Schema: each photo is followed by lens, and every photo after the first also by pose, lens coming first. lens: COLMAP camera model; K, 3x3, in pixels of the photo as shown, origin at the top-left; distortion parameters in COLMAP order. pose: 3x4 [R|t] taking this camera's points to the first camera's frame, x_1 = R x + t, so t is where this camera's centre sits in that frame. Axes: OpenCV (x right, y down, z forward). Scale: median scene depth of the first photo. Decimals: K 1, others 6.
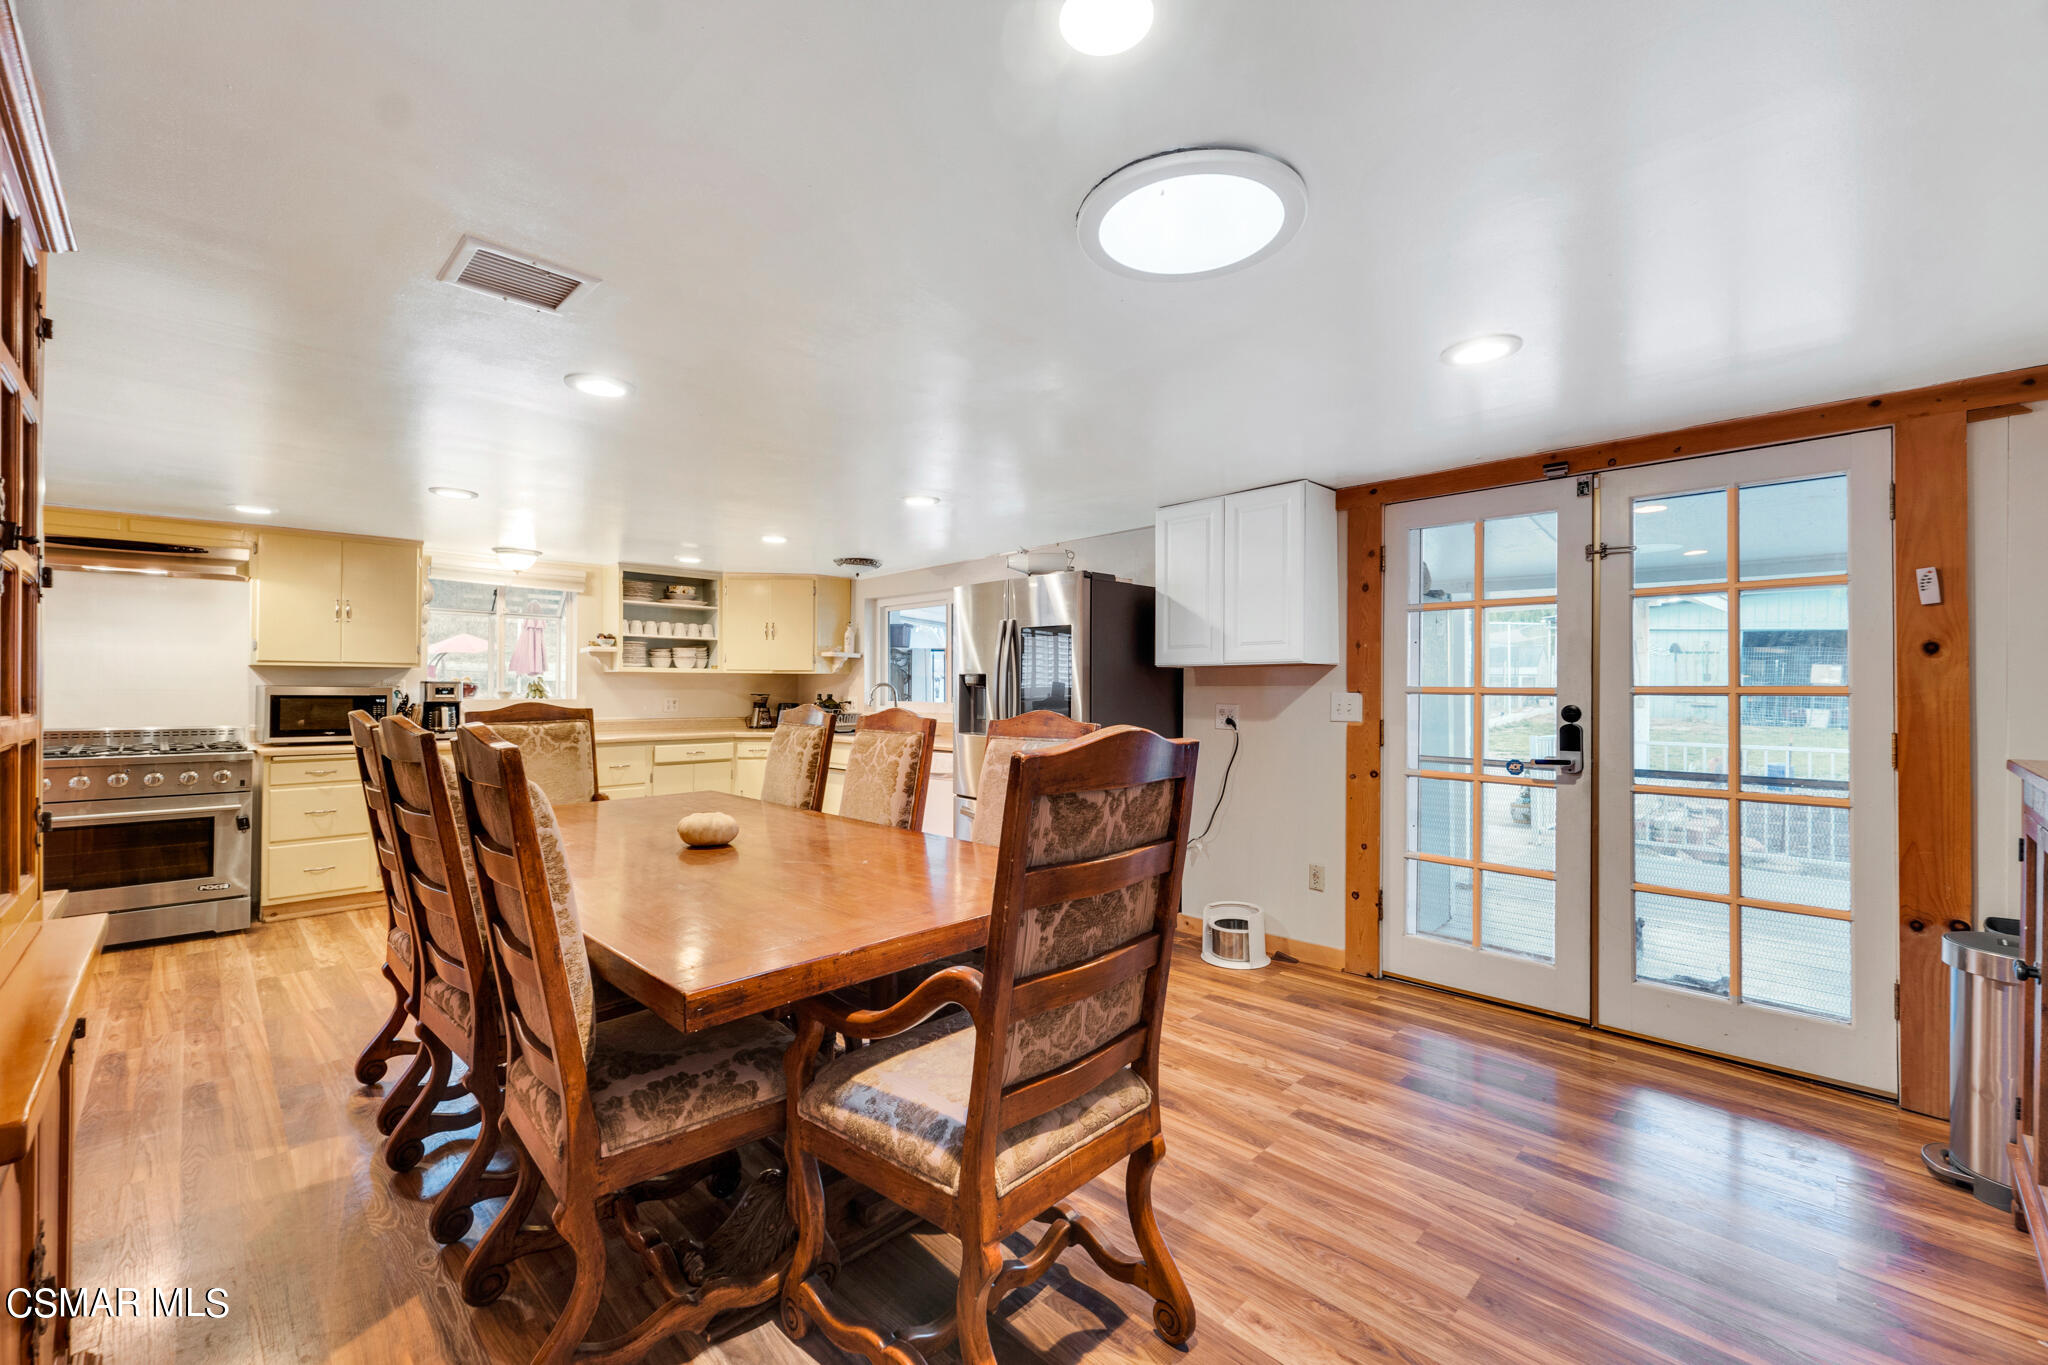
lens RADIAL K [[832.0, 0, 1025.9], [0, 832.0, 685.1], [0, 0, 1]] dist [0.000149, -0.000256]
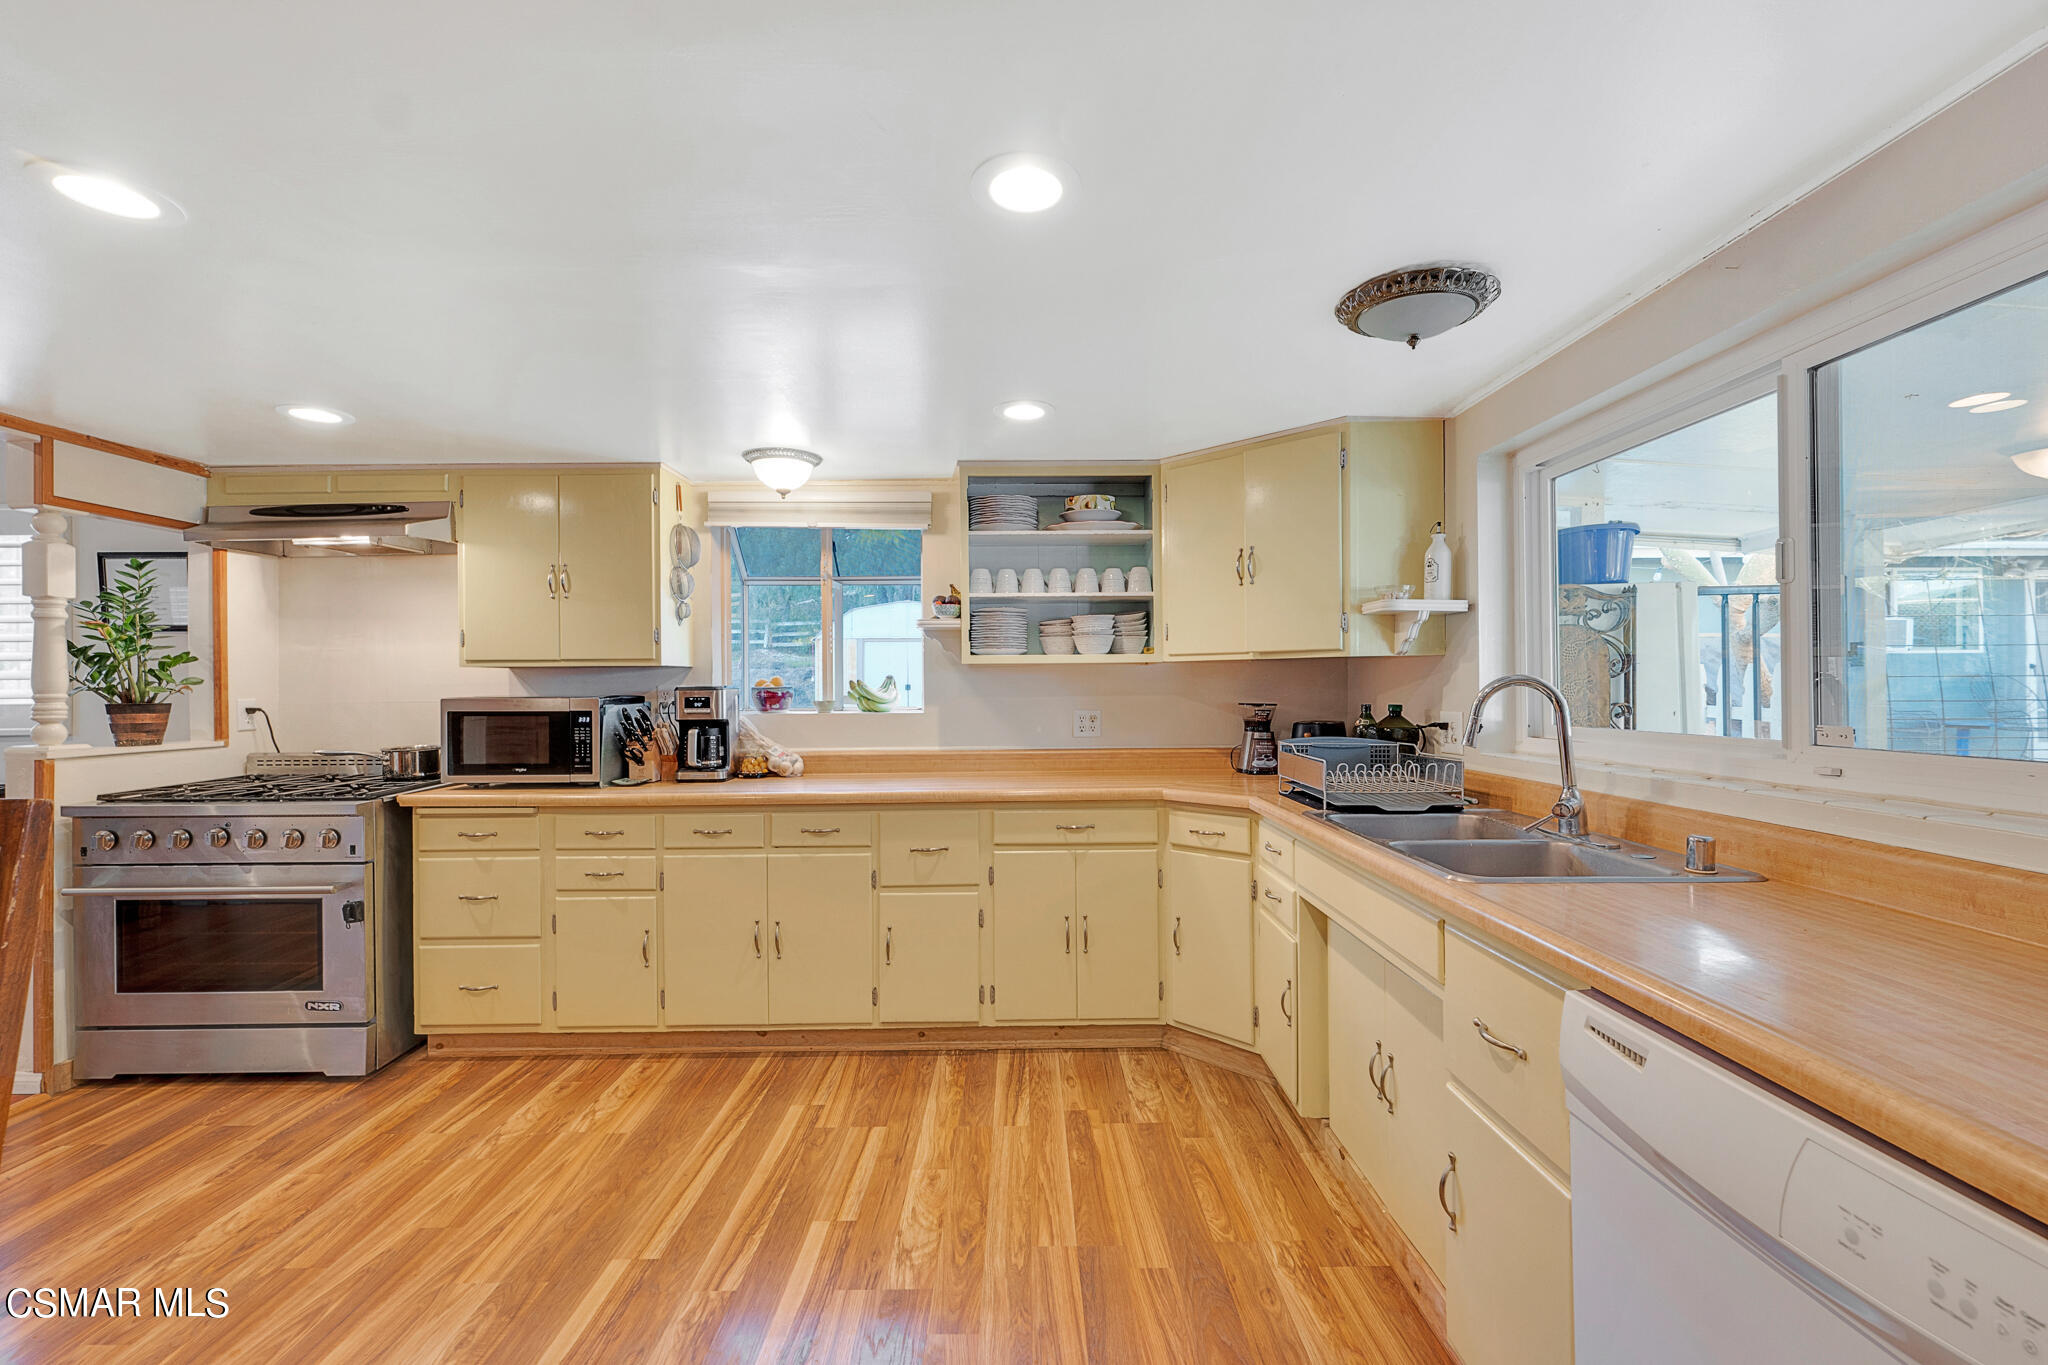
lens RADIAL K [[832.0, 0, 1024.2], [0, 832.0, 694.2], [0, 0, 1]] dist [0.000149, -0.000256]
pose [[0.710914, -0.004559, -0.703264, -0.200549], [0.013255, 0.999888, 0.006918, -0.000216], [0.703154, -0.014240, 0.710895, 1.558551]]
